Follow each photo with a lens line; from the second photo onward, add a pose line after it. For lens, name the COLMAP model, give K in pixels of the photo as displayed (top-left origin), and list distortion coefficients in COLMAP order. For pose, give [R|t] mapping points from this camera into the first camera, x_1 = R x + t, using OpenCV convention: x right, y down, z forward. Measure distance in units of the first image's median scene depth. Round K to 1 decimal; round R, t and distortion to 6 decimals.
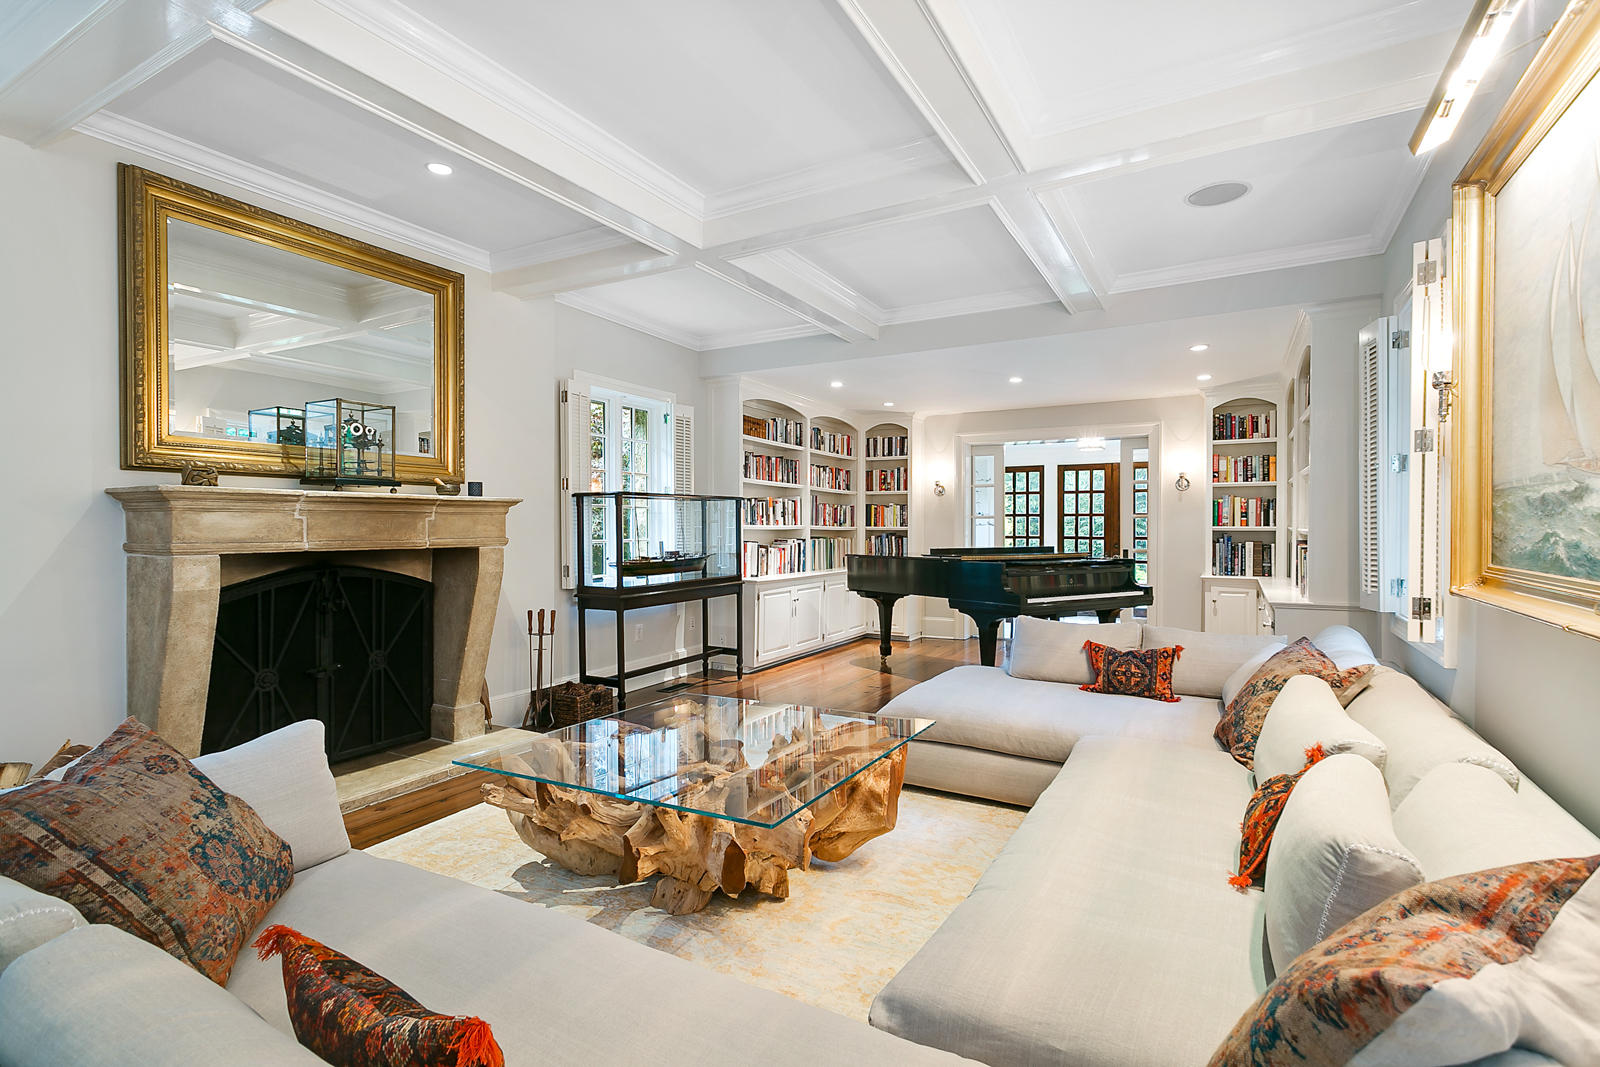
lens RADIAL K [[757.6, 0, 802.1], [0, 757.6, 528.8], [0, 0, 1]] dist [0.004444, 0.000773]
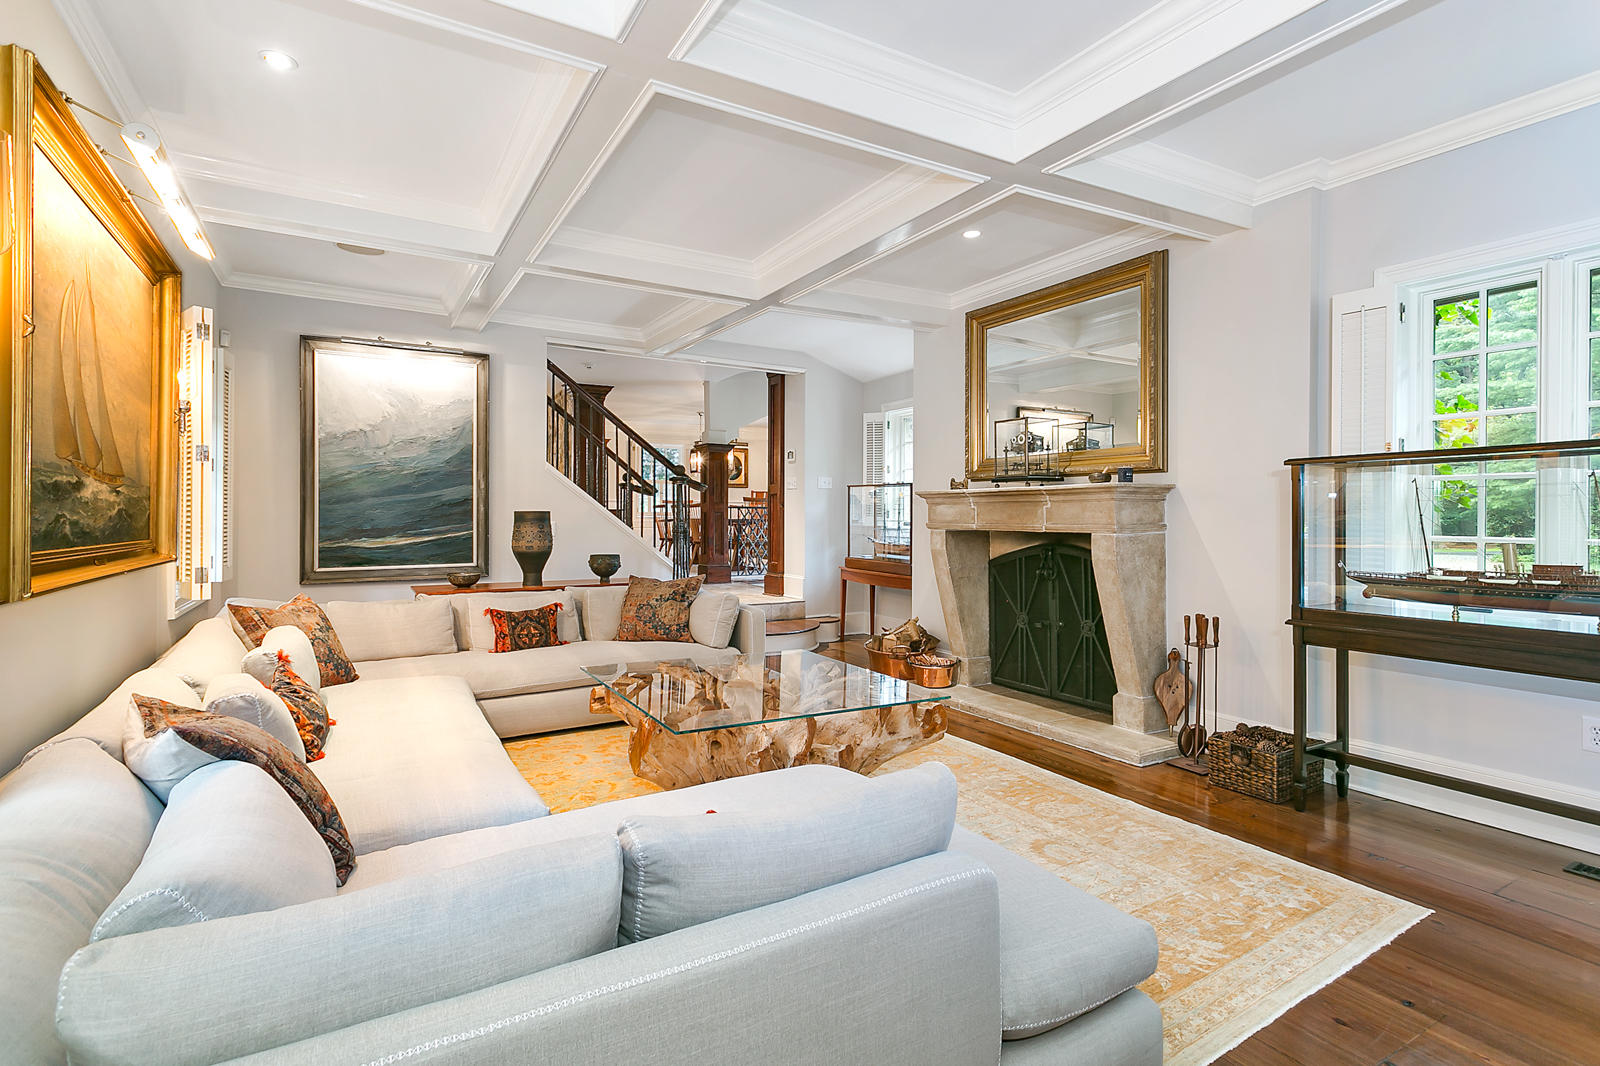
lens RADIAL K [[757.6, 0, 808.0], [0, 757.6, 519.7], [0, 0, 1]] dist [0.004444, 0.000773]
pose [[-0.478319, 0.004248, -0.878176, 0.726024], [-0.004190, 0.999966, 0.007120, -0.000099], [0.878176, 0.007085, -0.478285, 1.284180]]
